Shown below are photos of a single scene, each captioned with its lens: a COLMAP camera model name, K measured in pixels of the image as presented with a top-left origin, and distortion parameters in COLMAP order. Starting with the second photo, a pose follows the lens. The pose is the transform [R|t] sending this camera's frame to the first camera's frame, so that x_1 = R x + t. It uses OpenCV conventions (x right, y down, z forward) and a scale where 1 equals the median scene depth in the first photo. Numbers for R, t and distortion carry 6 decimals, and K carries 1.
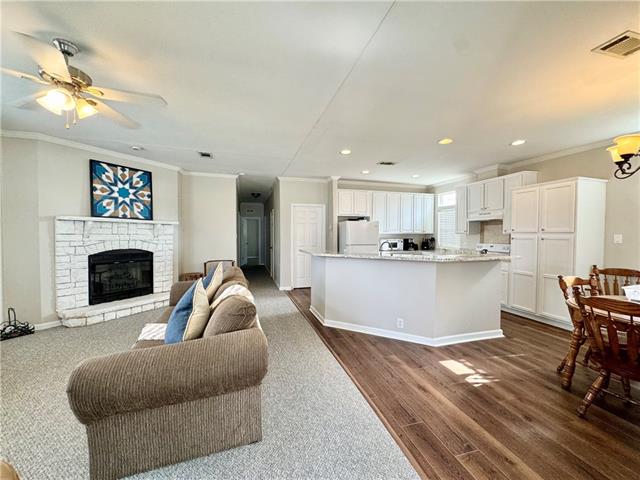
lens RADIAL K [[257.7, 0, 320.0], [0, 257.7, 240.0], [0, 0, 1]] dist [-0.000375, -0.000004]
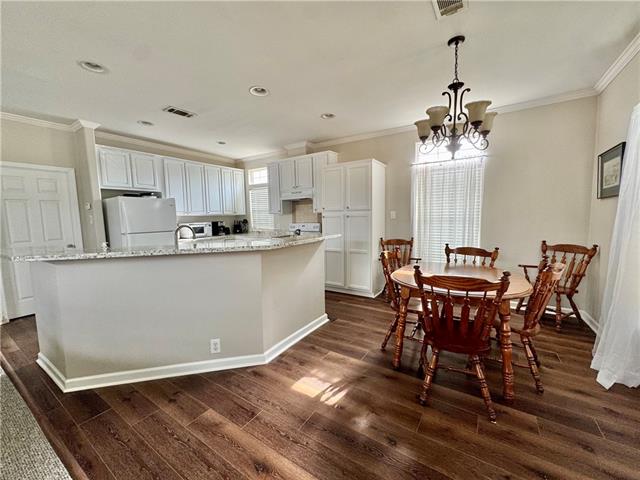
lens RADIAL K [[257.7, 0, 320.0], [0, 257.7, 240.0], [0, 0, 1]] dist [-0.000375, -0.000004]
pose [[0.757074, -0.078661, 0.648577, 0.073043], [0.038281, 0.996361, 0.076156, 0.005993], [-0.652207, -0.032828, 0.757330, 0.227523]]
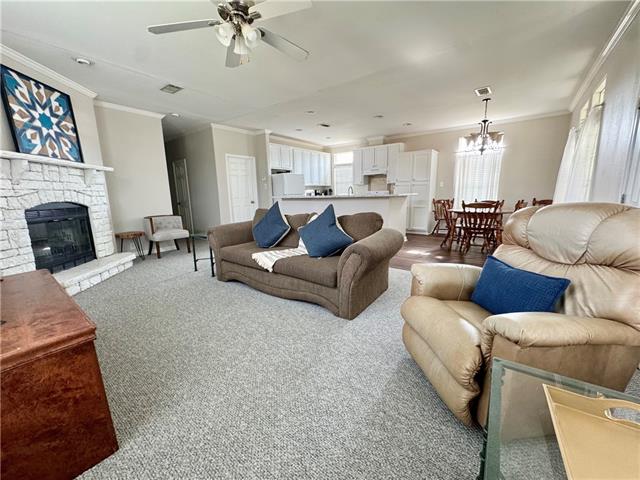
lens RADIAL K [[261.5, 0, 320.0], [0, 261.5, 240.0], [0, 0, 1]] dist [0.000315, 0.000041]
pose [[0.804682, -0.122655, 0.580898, -0.585191], [0.034812, 0.986491, 0.160072, 0.046841], [-0.592685, -0.108585, 0.798082, -0.053707]]
